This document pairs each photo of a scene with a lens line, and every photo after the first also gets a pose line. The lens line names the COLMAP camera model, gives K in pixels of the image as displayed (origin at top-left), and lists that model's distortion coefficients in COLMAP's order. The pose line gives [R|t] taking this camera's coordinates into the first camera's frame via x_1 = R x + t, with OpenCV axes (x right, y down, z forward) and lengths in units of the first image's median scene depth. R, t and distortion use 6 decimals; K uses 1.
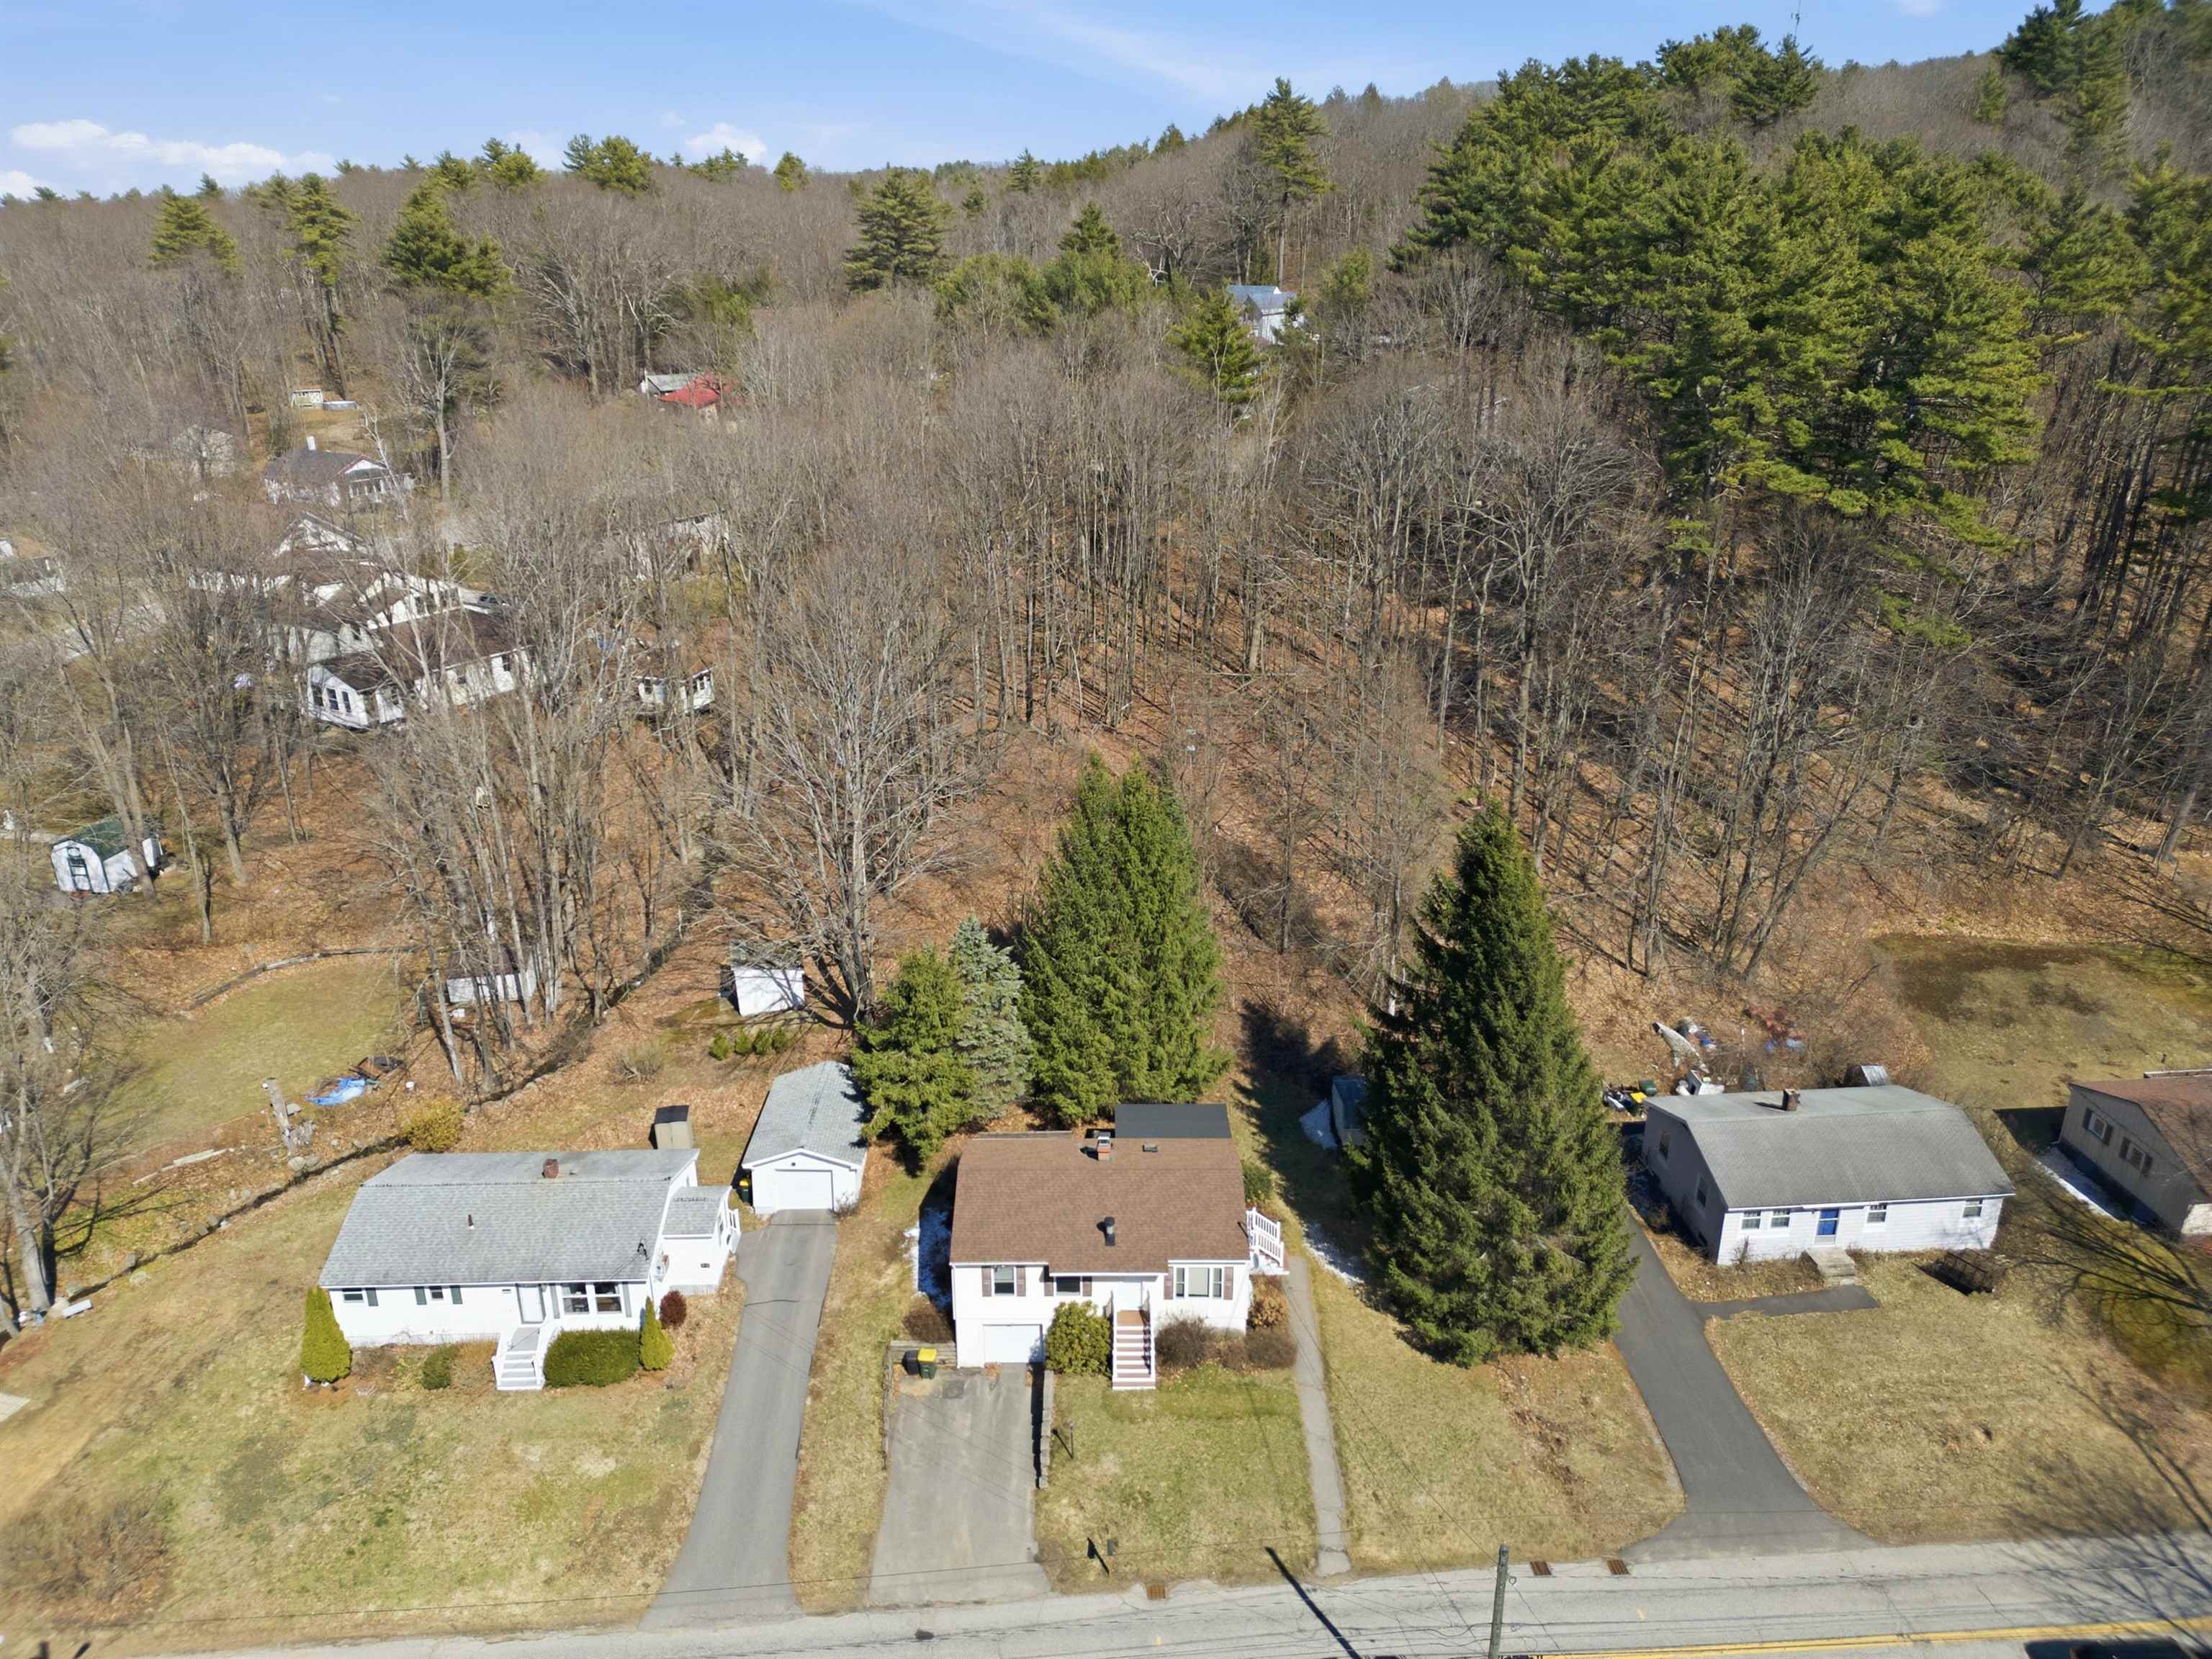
lens RADIAL K [[1534.0, 0, 1101.1], [0, 1534.0, 834.0], [0, 0, 1]] dist [0.093330, -0.096001]
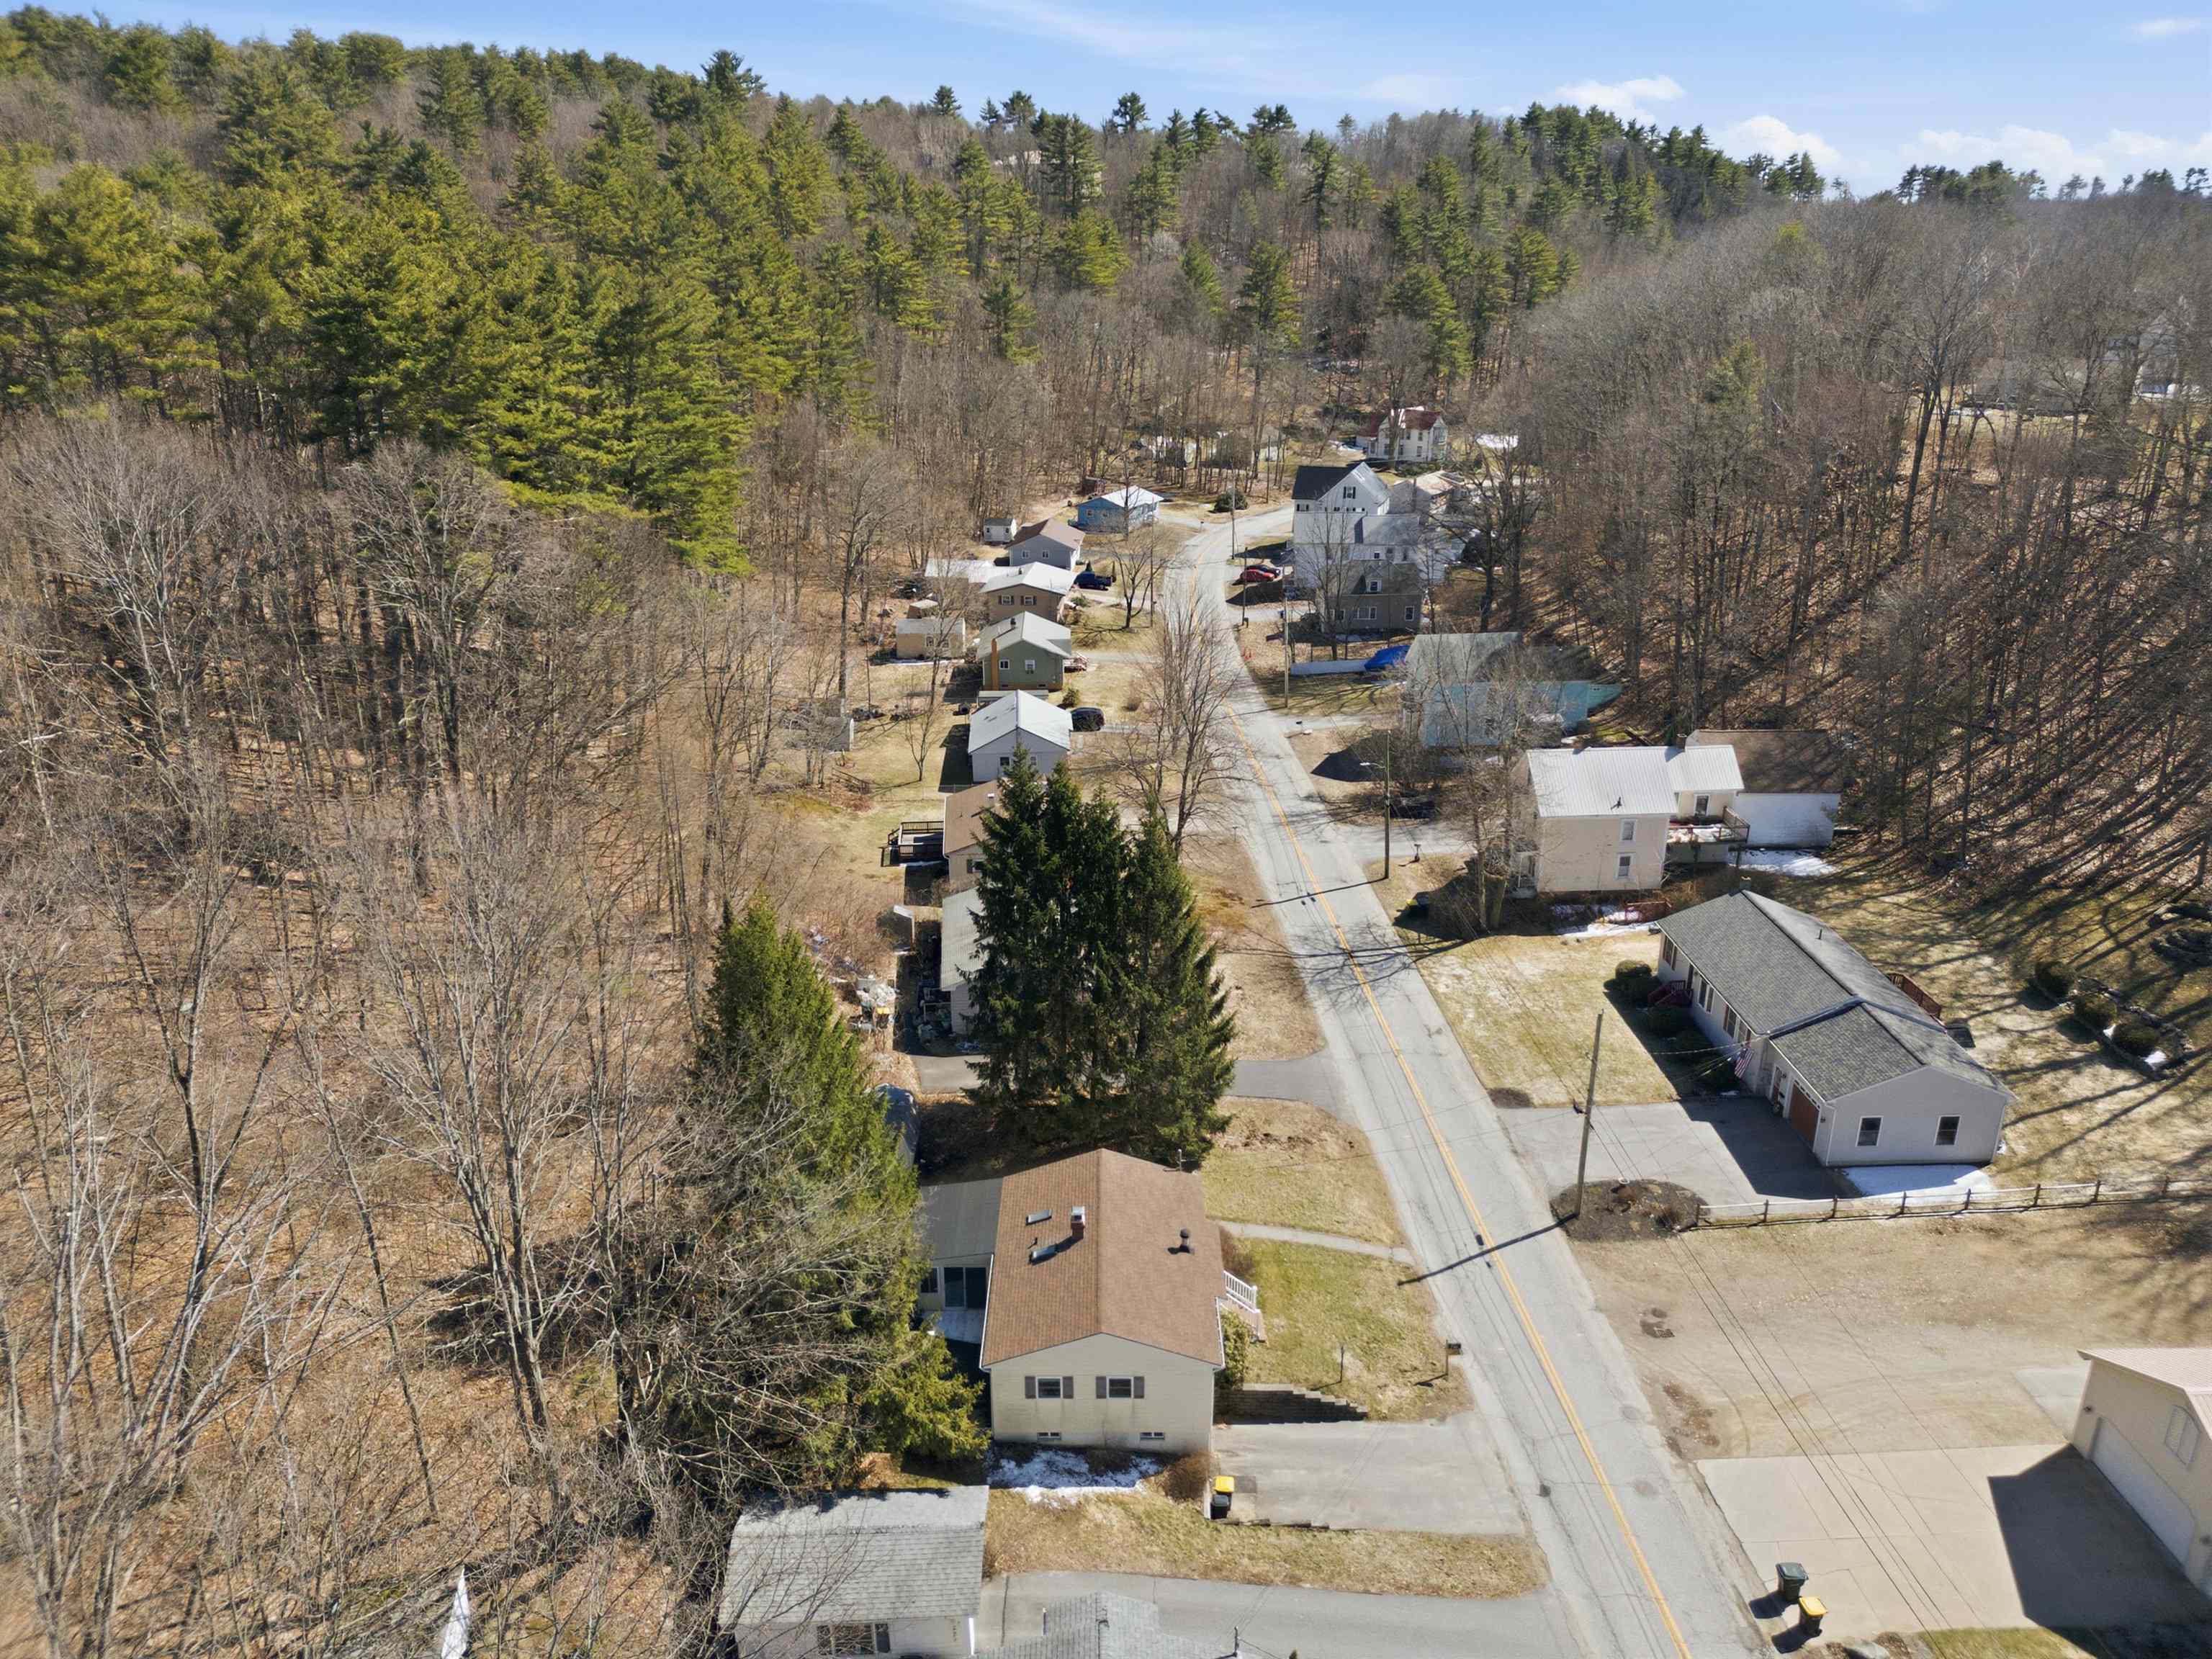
lens RADIAL K [[1534.0, 0, 1101.1], [0, 1534.0, 834.0], [0, 0, 1]] dist [0.093330, -0.096001]
pose [[0.003864, -0.350266, 0.936642, -0.865318], [0.373352, 0.869424, 0.323589, -0.326983], [-0.927682, 0.348447, 0.134132, 0.851645]]
